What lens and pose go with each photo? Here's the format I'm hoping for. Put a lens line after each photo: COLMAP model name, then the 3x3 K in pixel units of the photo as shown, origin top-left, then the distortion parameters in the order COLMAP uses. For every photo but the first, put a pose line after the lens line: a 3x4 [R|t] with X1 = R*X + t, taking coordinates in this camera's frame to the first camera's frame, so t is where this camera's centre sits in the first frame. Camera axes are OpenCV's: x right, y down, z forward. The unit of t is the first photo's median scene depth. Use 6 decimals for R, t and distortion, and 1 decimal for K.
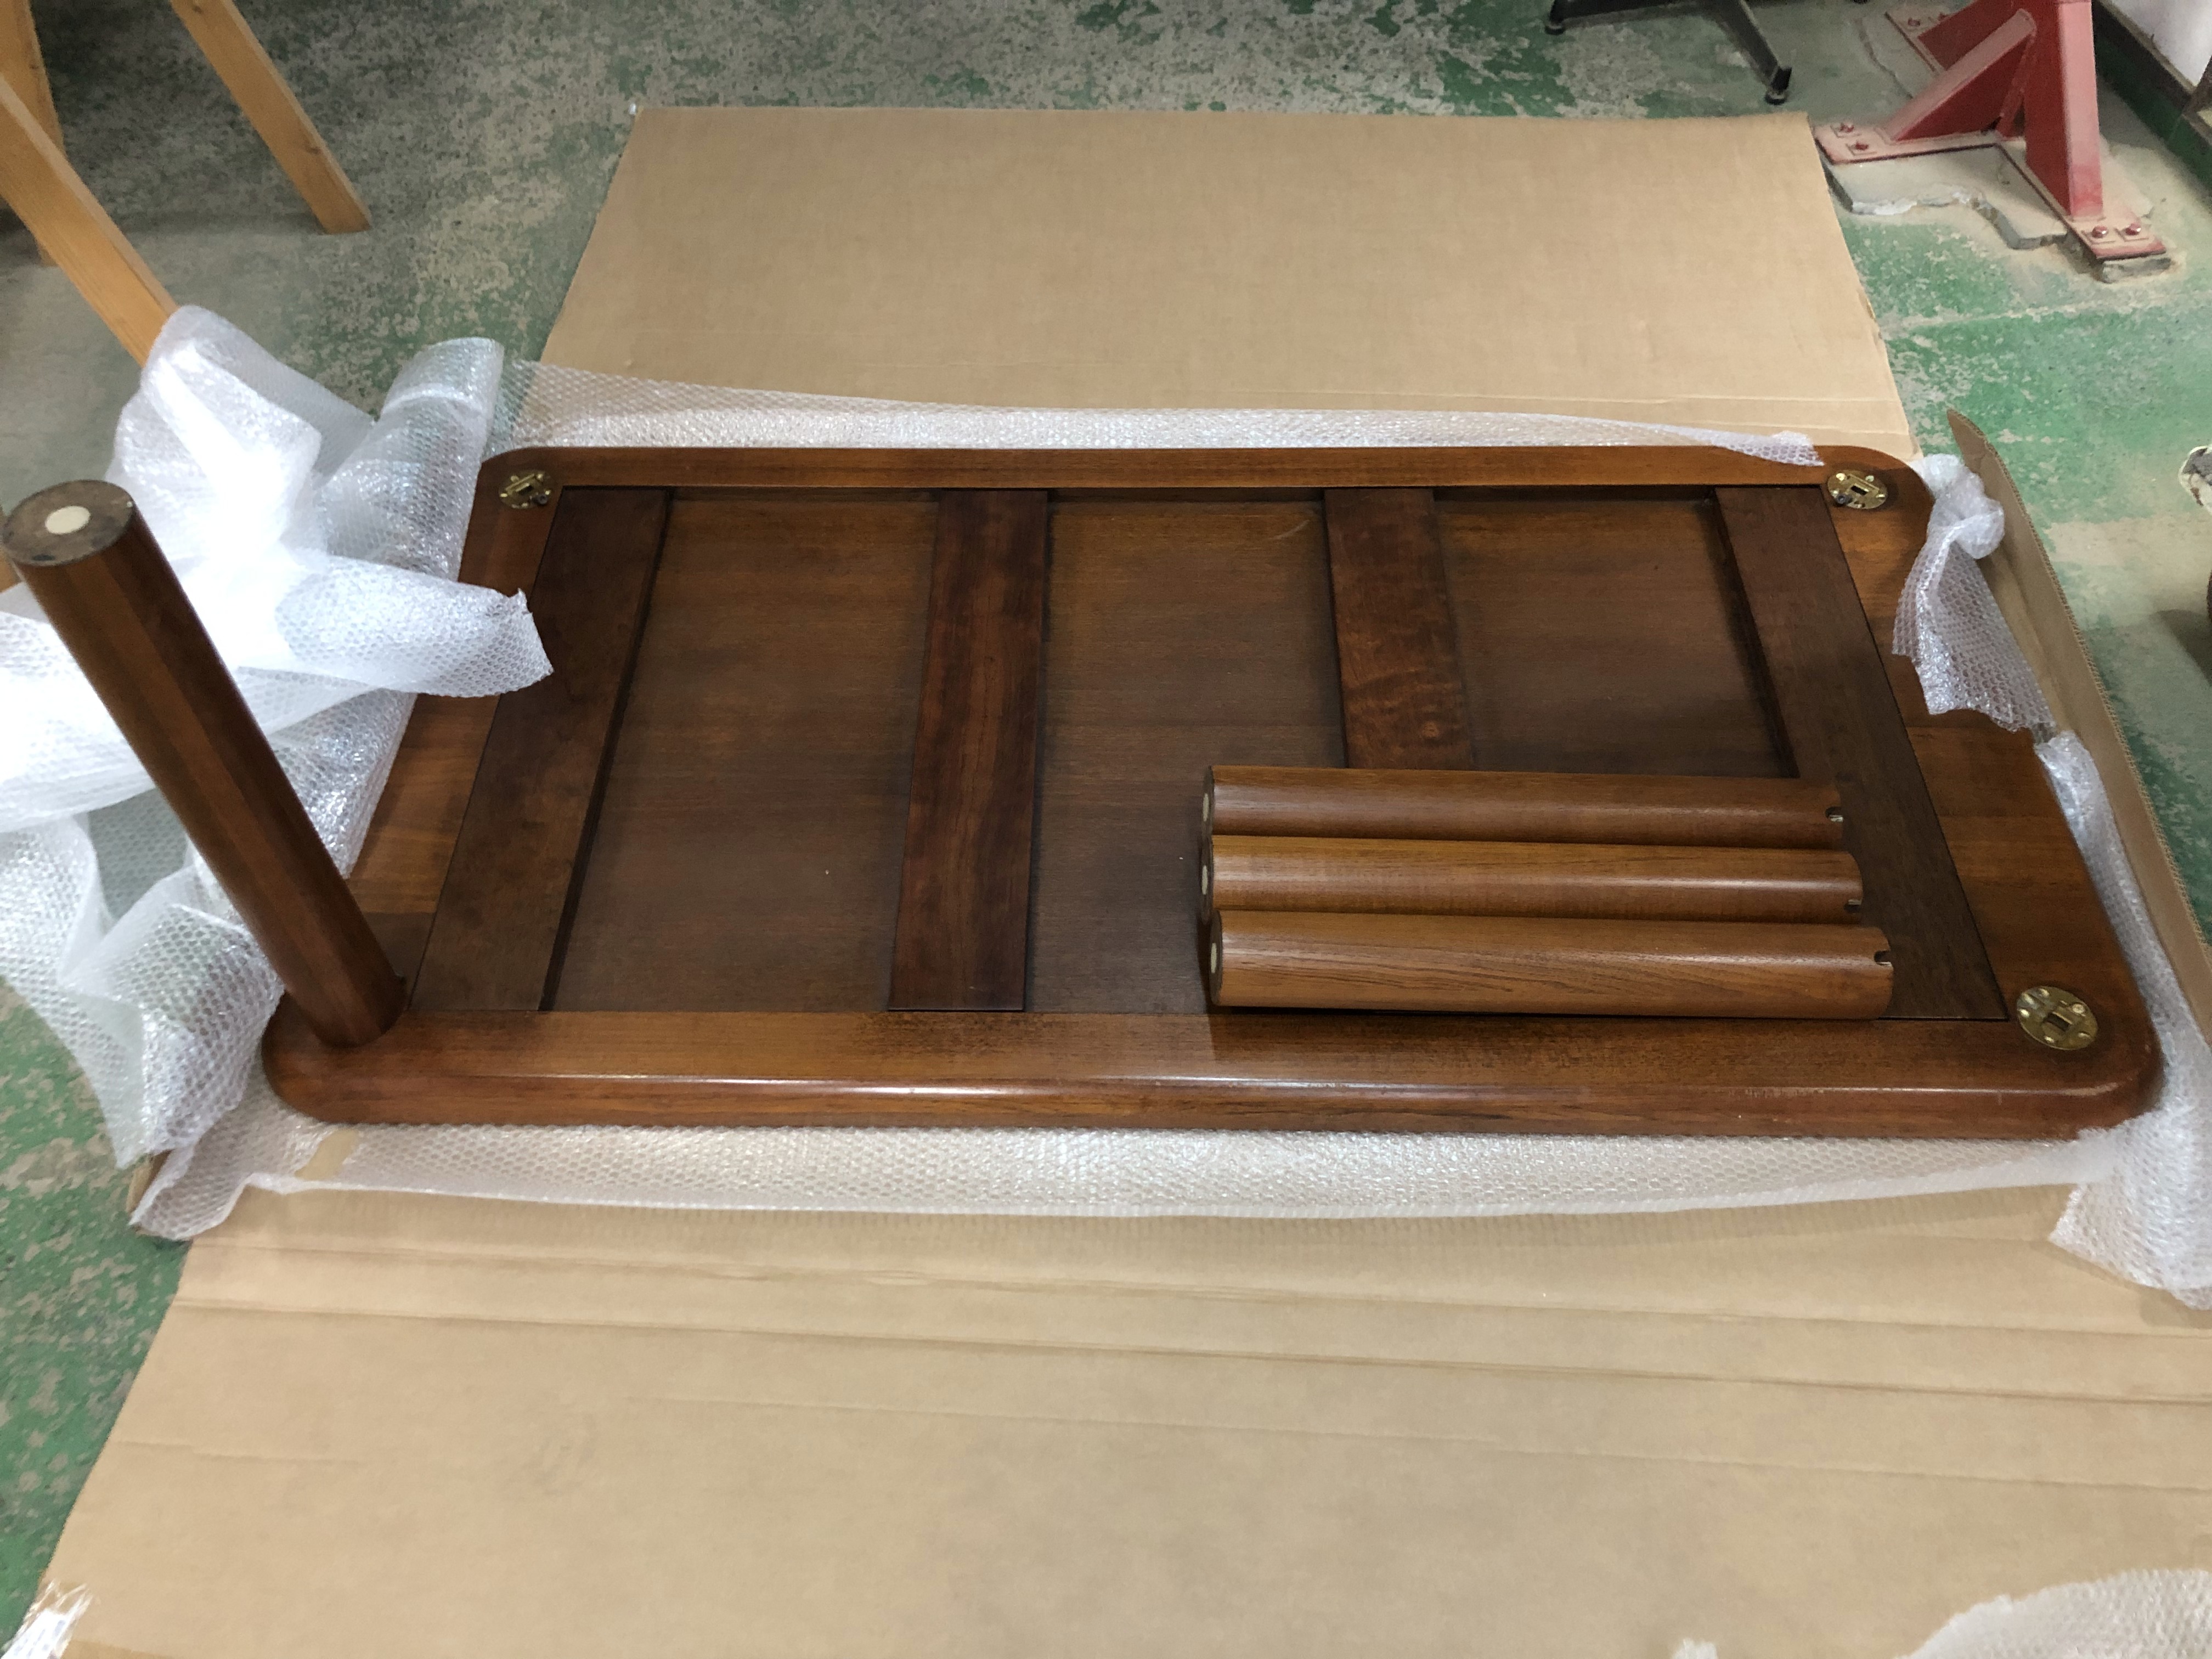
lens RADIAL K [[1835.6, 0, 1104.8], [0, 1835.6, 822.5], [0, 0, 1]] dist [0.004445, -0.004802]
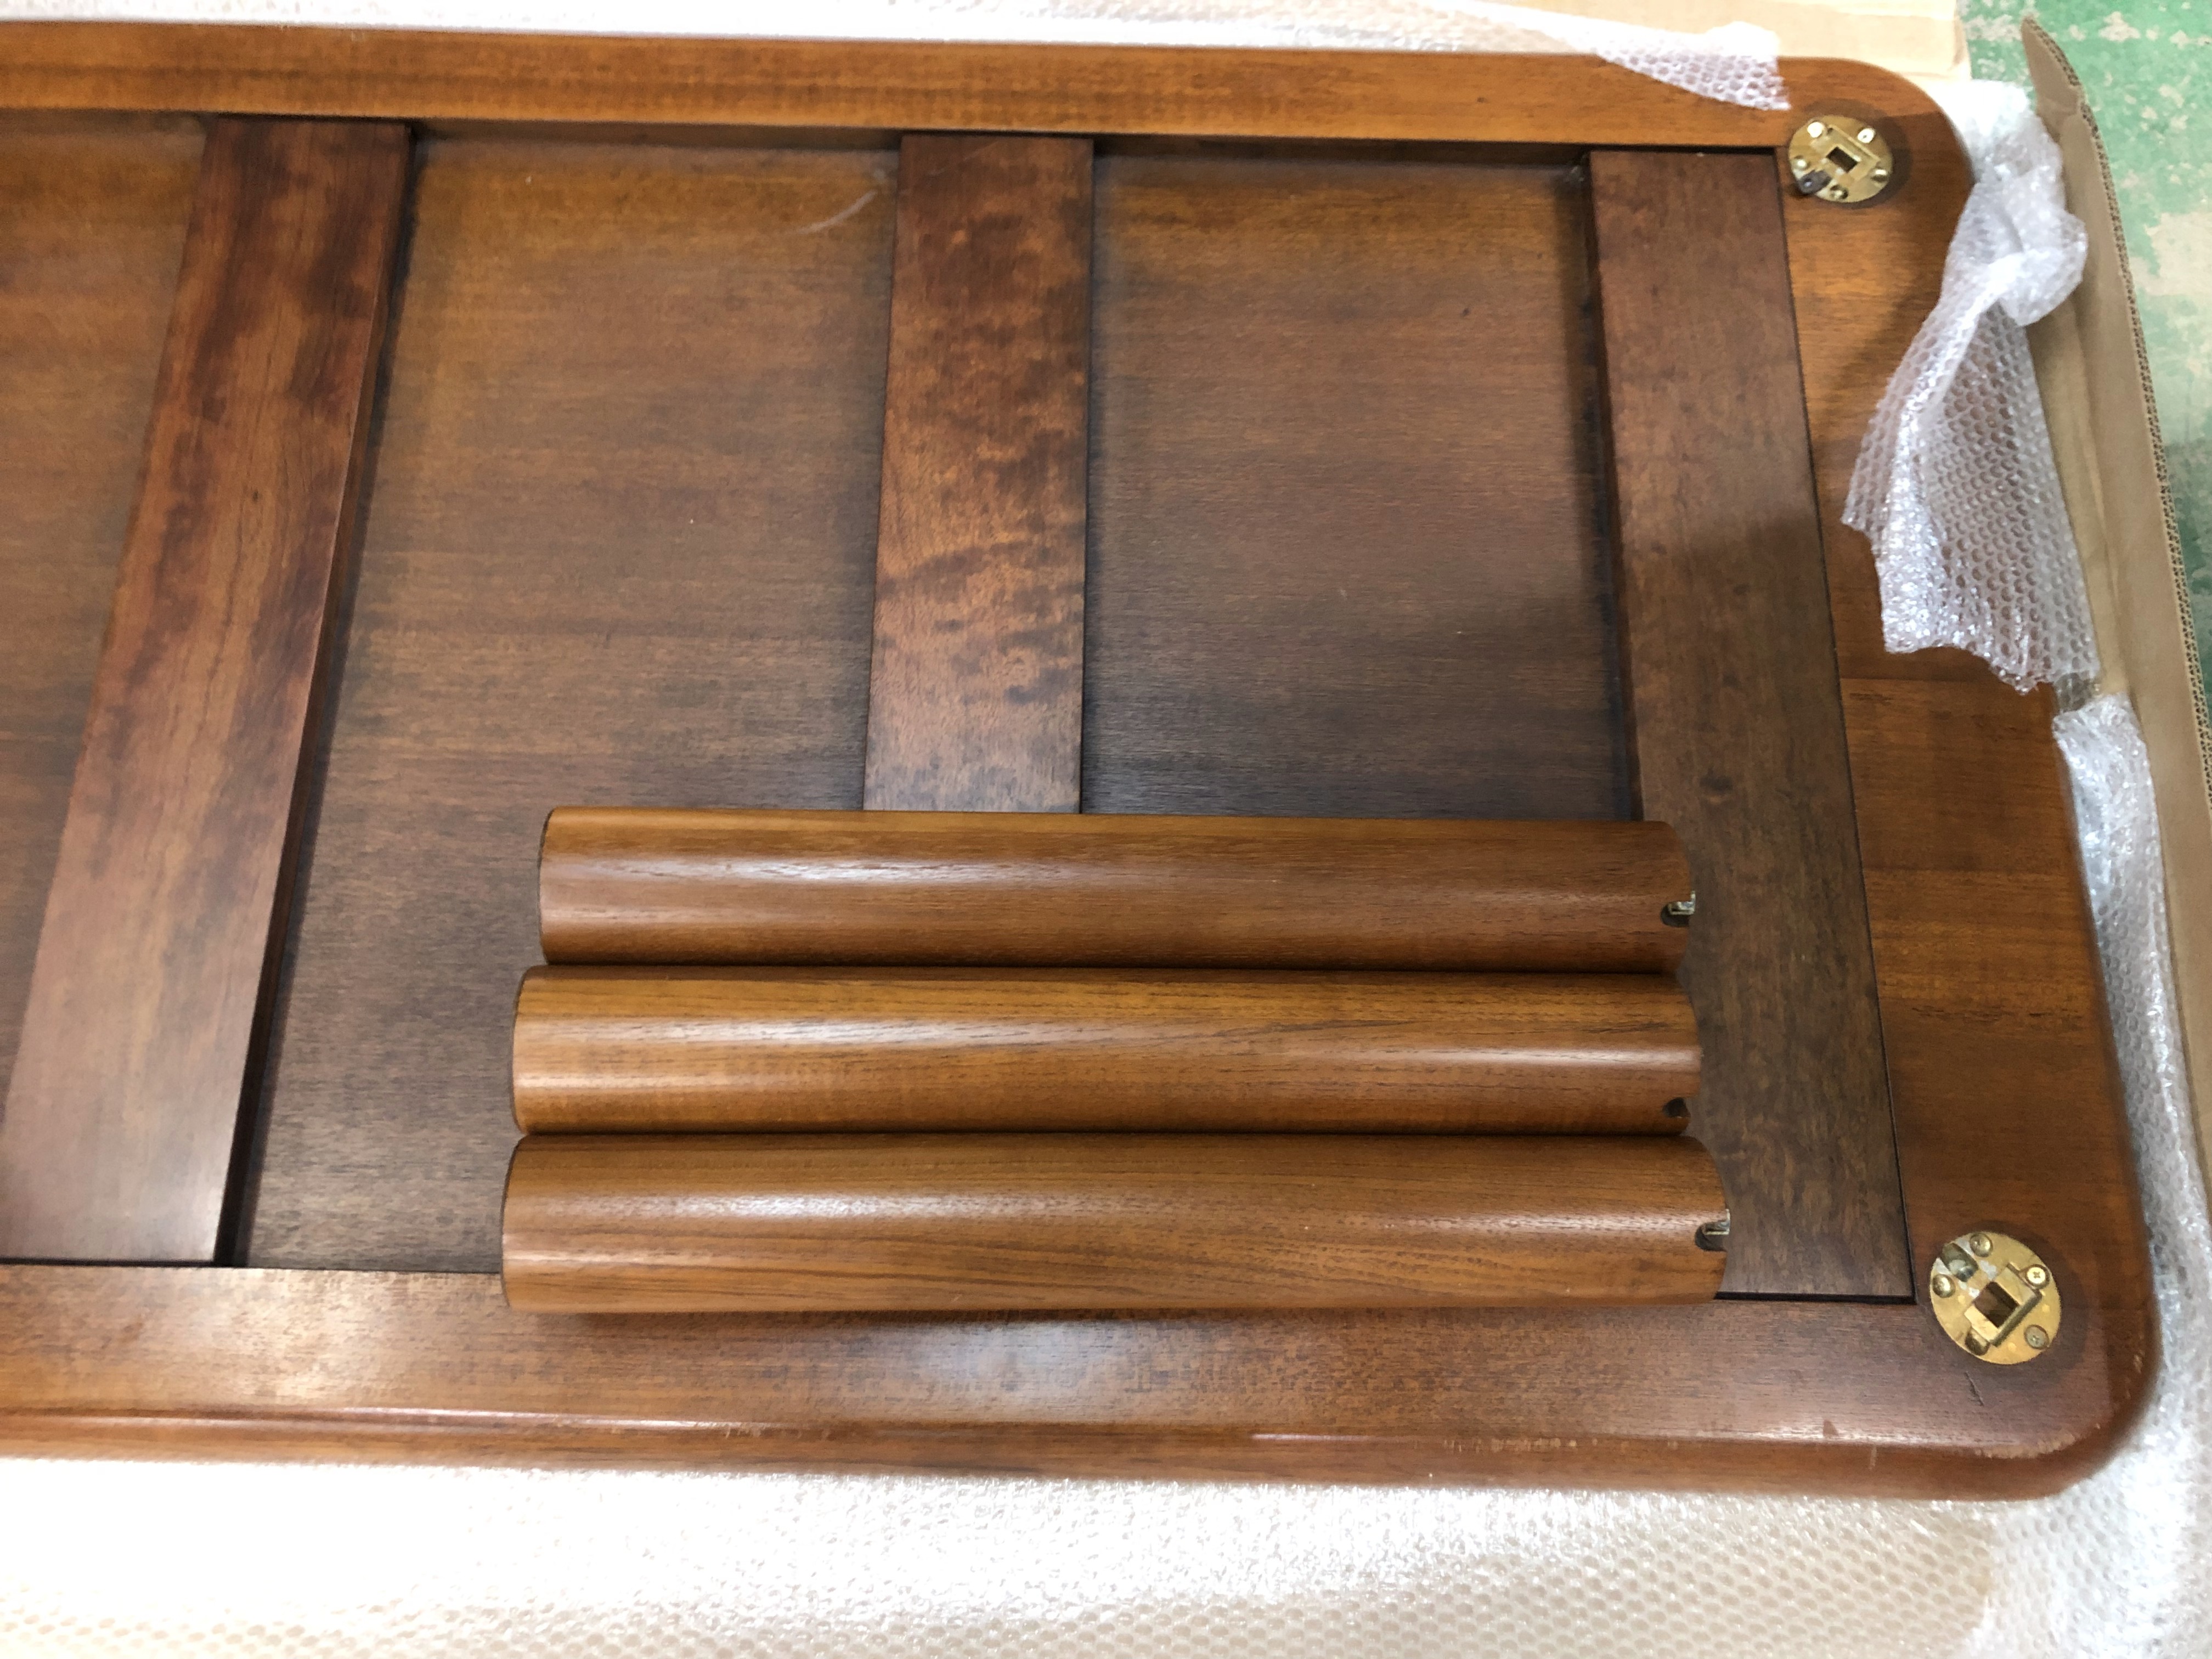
lens RADIAL K [[1767.3, 0, 1116.1], [0, 1767.3, 737.6], [0, 0, 1]] dist [0.078991, -0.124775]
pose [[0.999592, 0.016883, 0.023058, 0.183816], [-0.023835, 0.937658, 0.346740, -0.208263], [-0.015767, -0.347148, 0.937678, 0.441262]]
